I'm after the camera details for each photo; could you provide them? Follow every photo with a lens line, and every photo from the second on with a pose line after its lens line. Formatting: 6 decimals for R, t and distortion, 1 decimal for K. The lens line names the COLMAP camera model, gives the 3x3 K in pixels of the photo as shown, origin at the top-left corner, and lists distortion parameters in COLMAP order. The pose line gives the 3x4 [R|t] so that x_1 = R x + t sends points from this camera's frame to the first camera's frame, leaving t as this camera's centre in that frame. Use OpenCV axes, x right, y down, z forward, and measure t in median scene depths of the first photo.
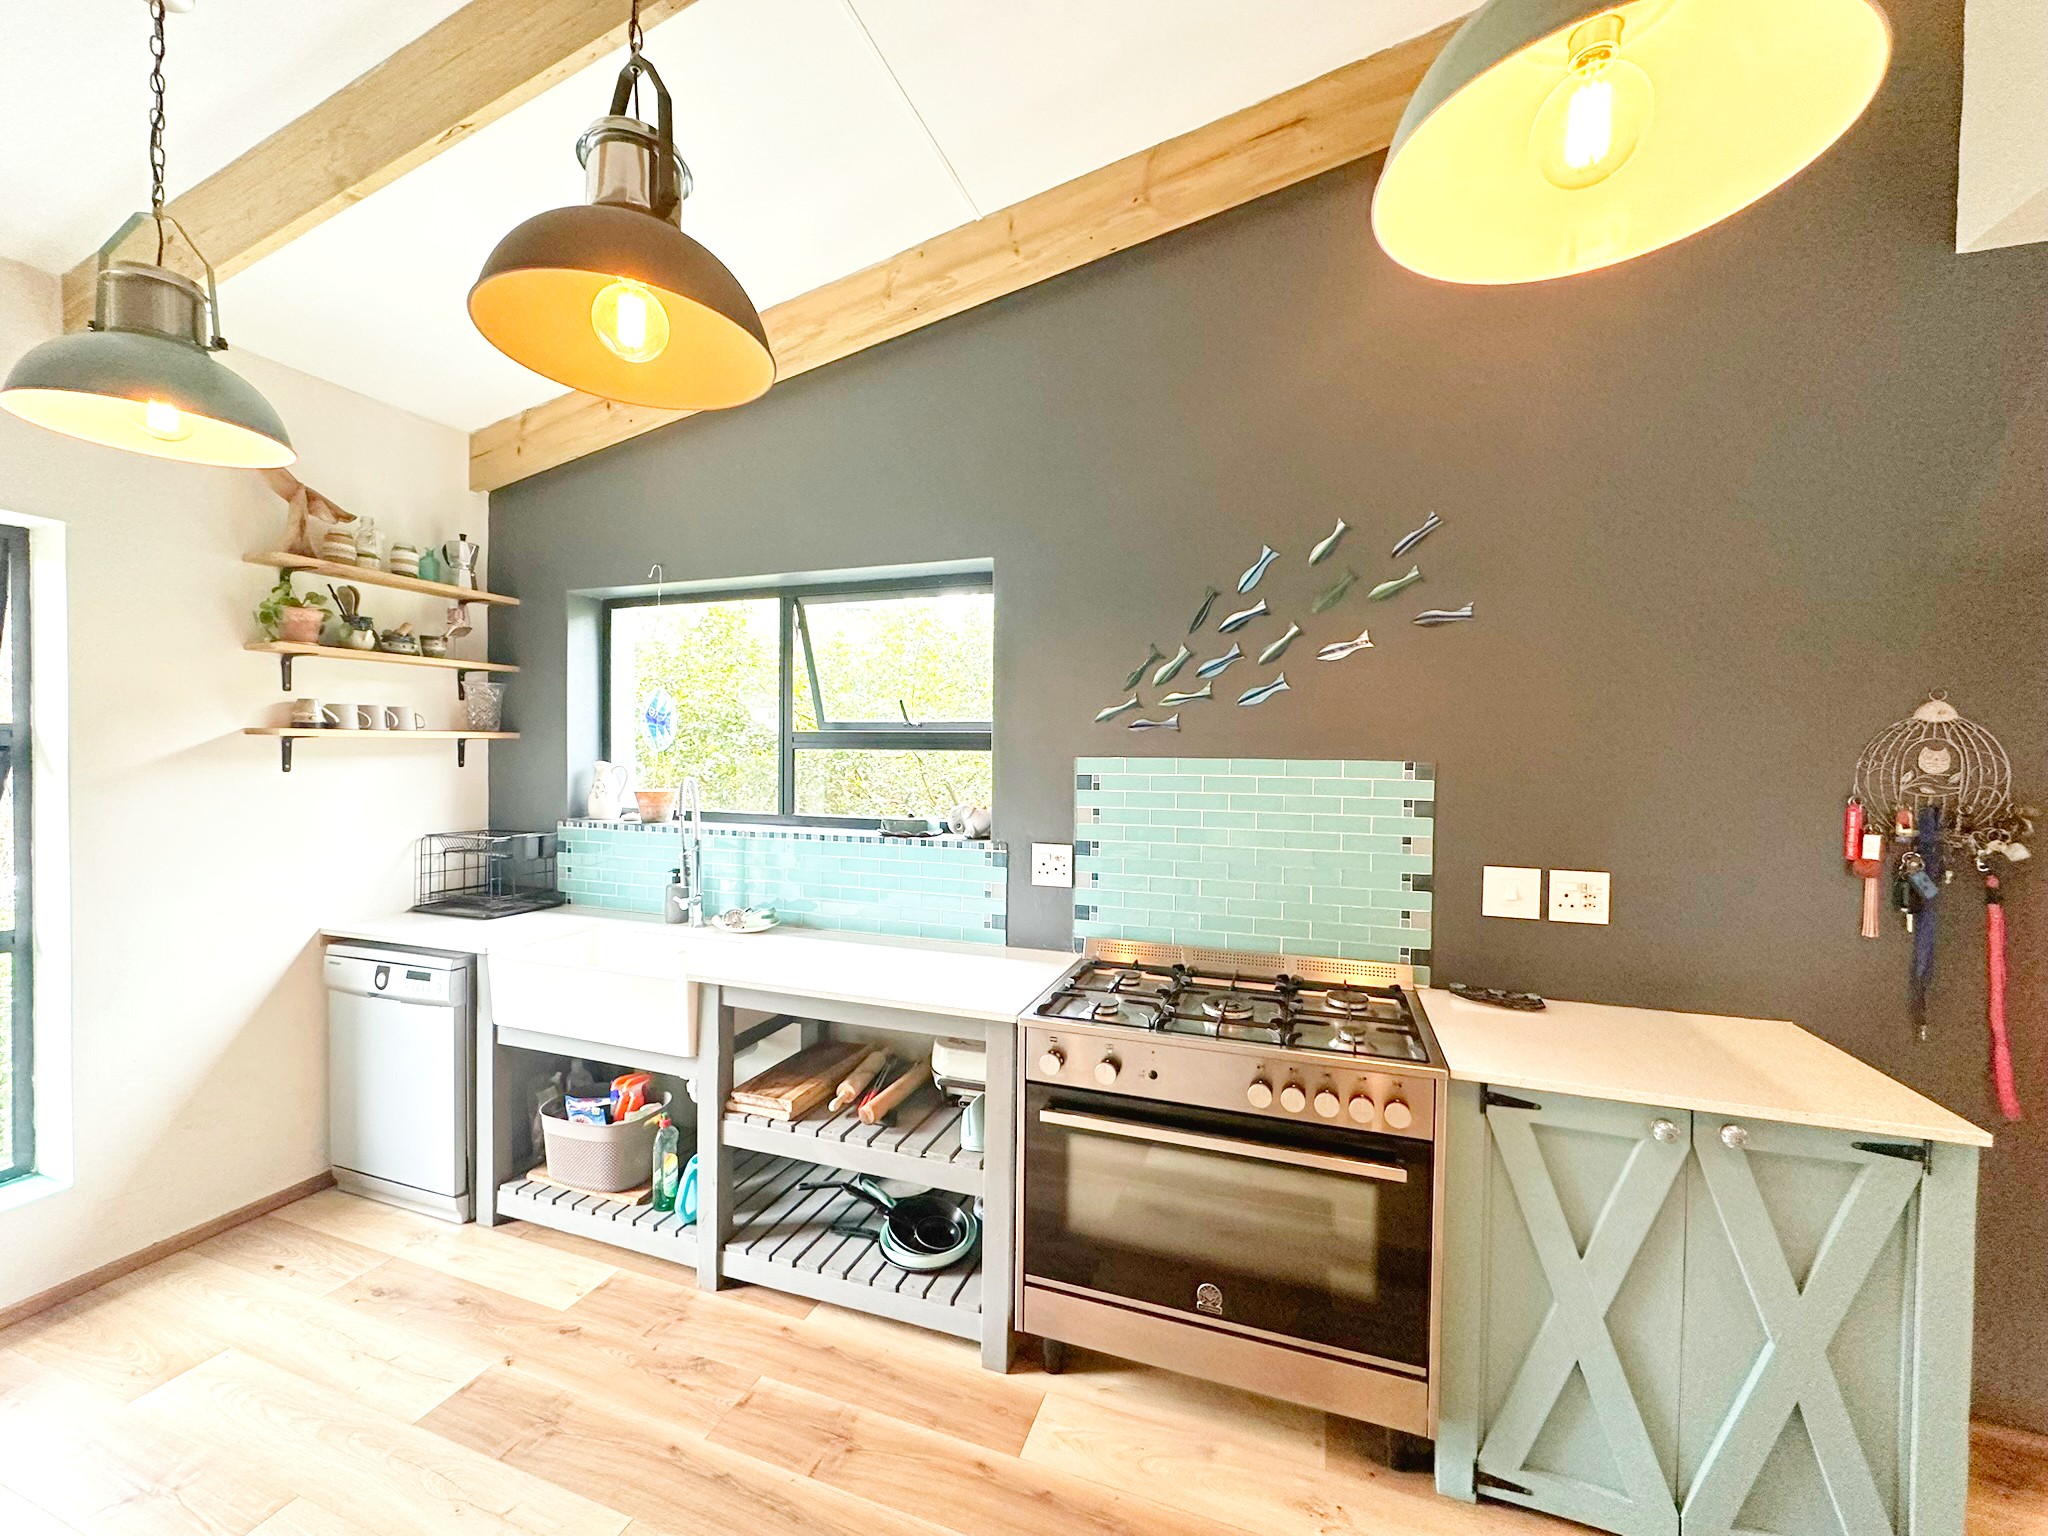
lens RADIAL K [[810.5, 0, 1024.0], [0, 810.5, 768.0], [0, 0, 1]] dist [-0.007136, 0.000071]
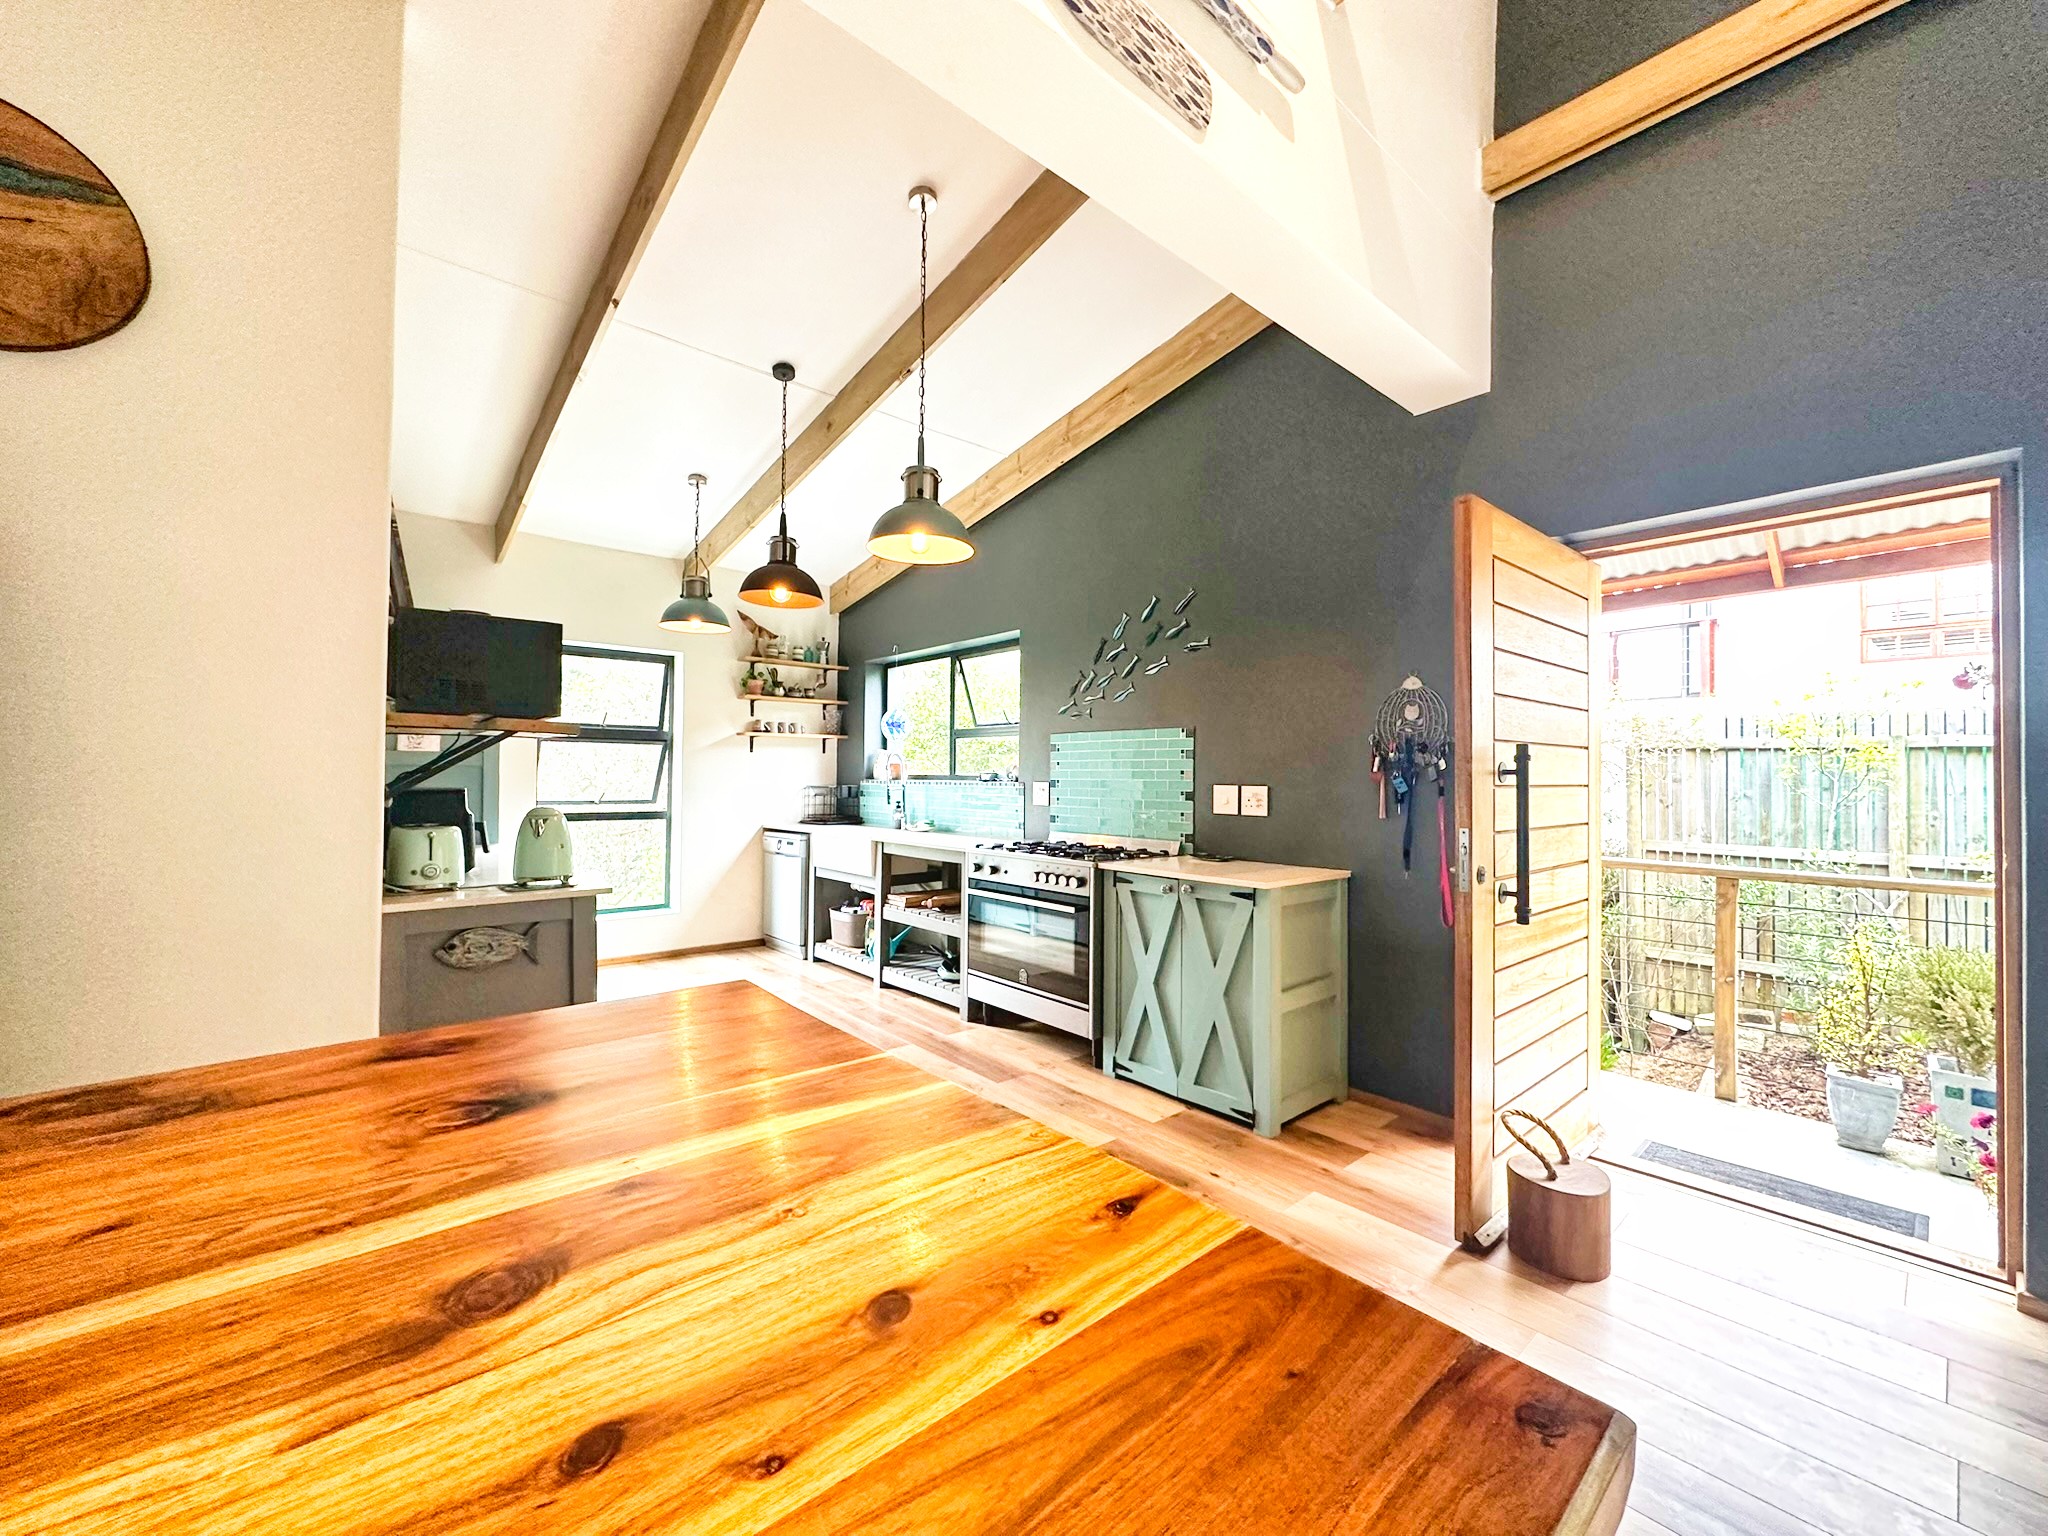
lens RADIAL K [[815.9, 0, 1021.0], [0, 815.9, 768.2], [0, 0, 1]] dist [-0.001030, 0.000156]
pose [[0.868339, -0.008010, -0.495906, 0.896927], [-0.010248, 0.999366, -0.034087, 0.123484], [0.495865, 0.034681, 0.867707, -0.620812]]
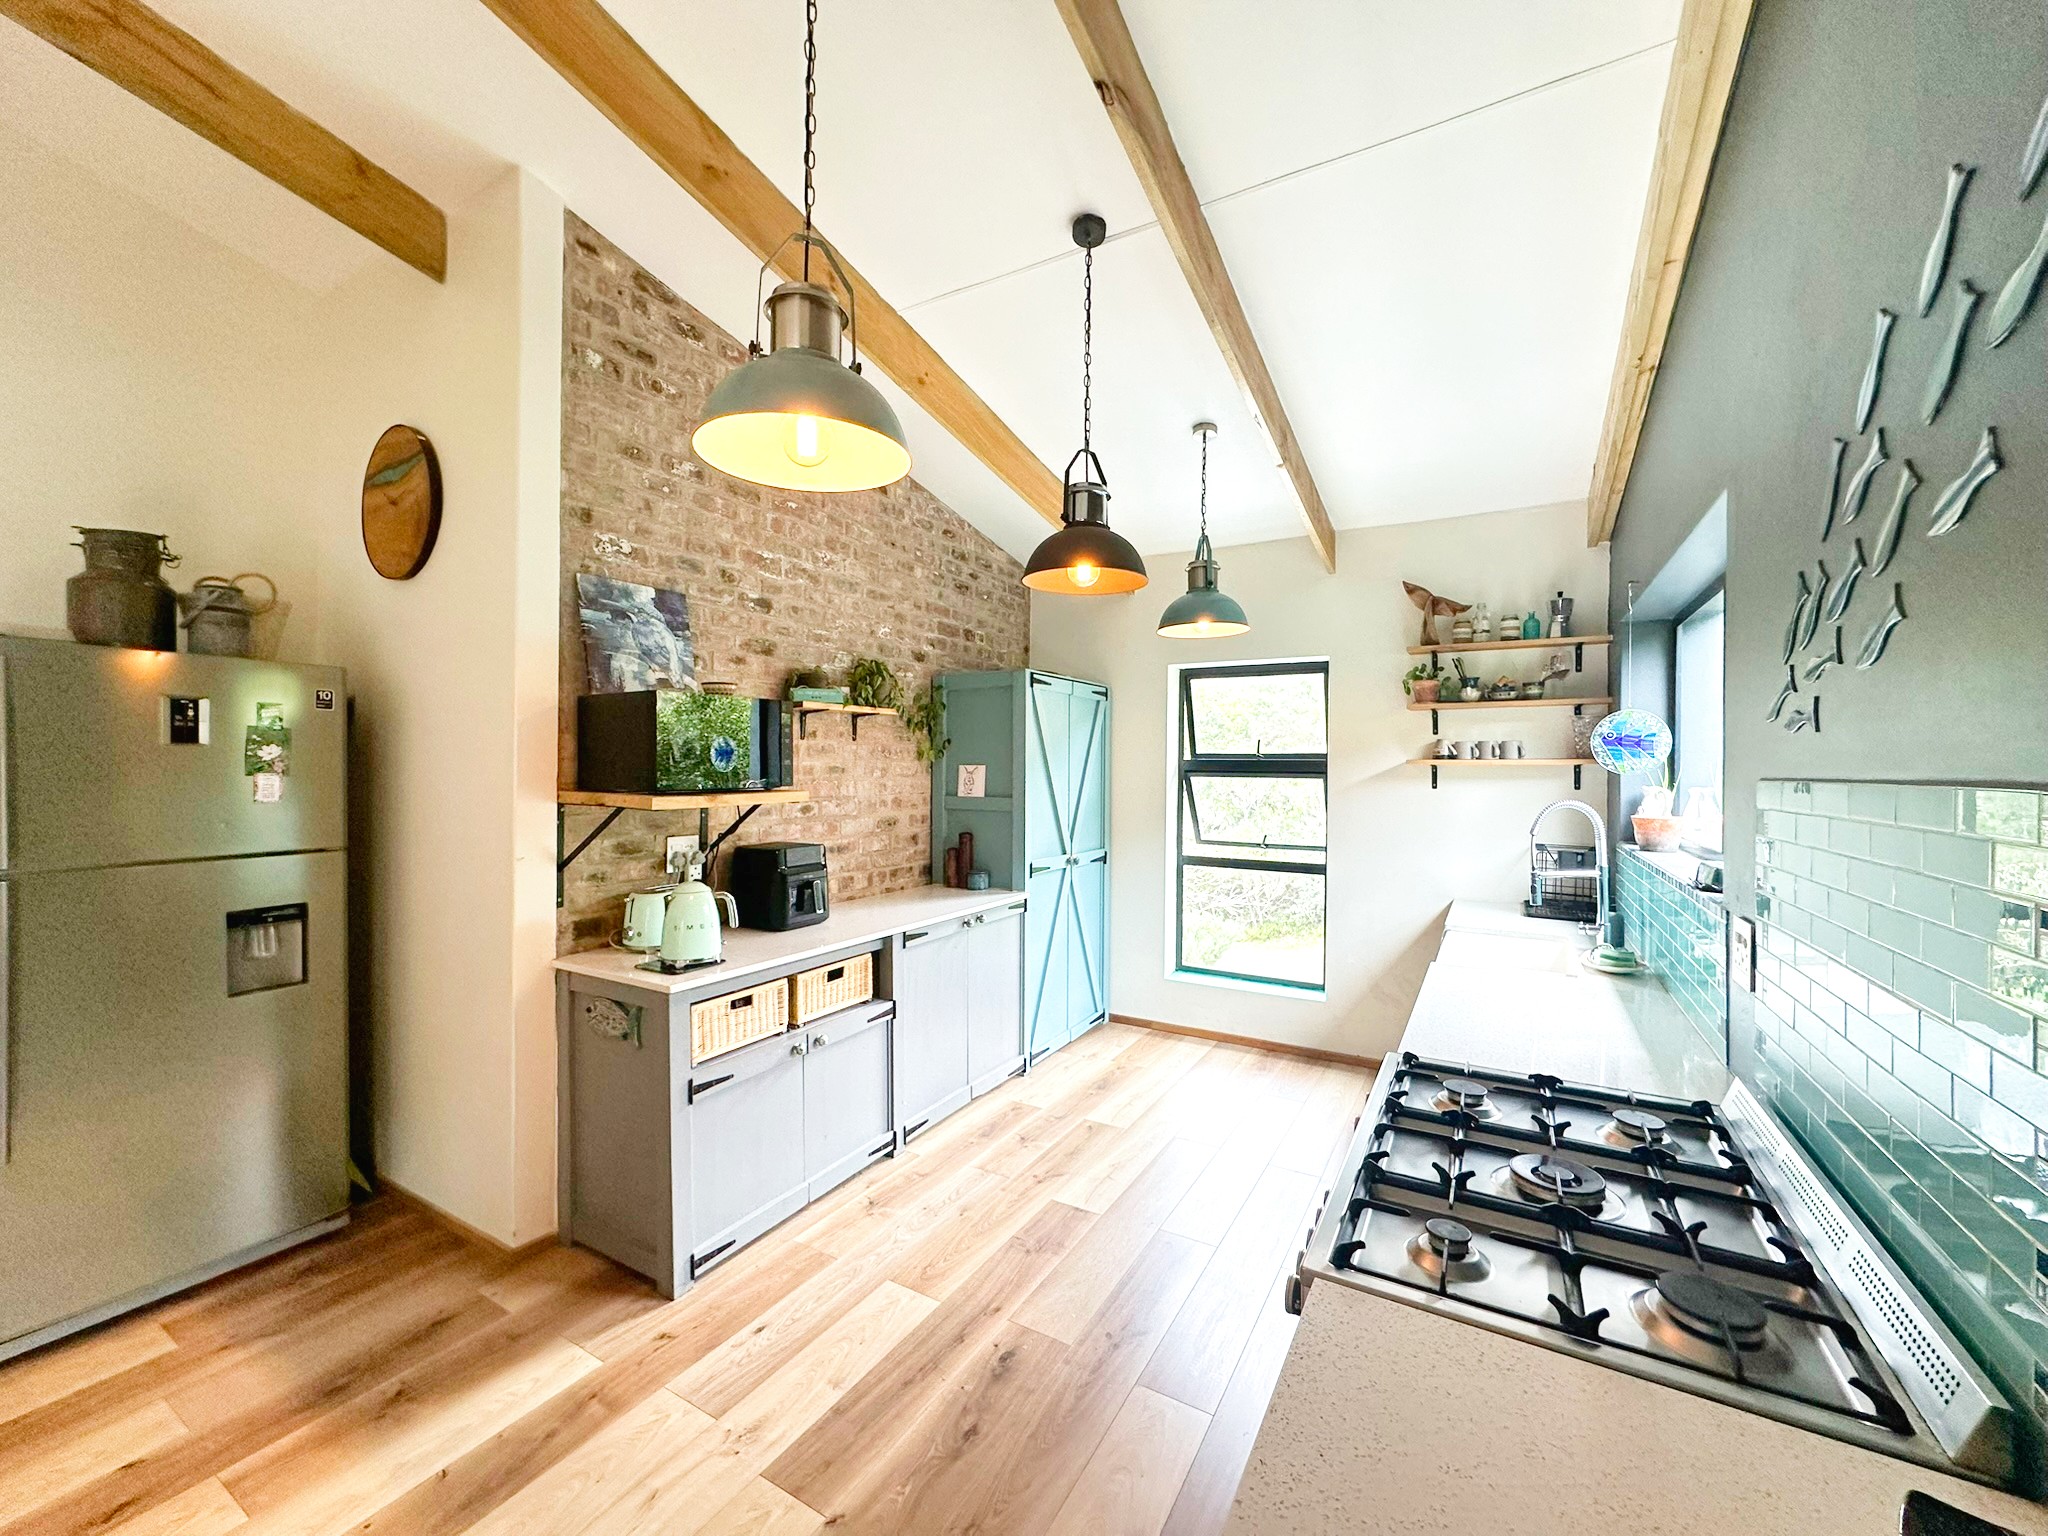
lens RADIAL K [[815.9, 0, 1021.0], [0, 815.9, 768.2], [0, 0, 1]] dist [-0.001030, 0.000156]
pose [[-0.192044, -0.010076, -0.981335, 0.747746], [-0.031105, 0.999507, -0.004175, -0.003322], [0.980893, 0.029722, -0.192263, 0.558756]]
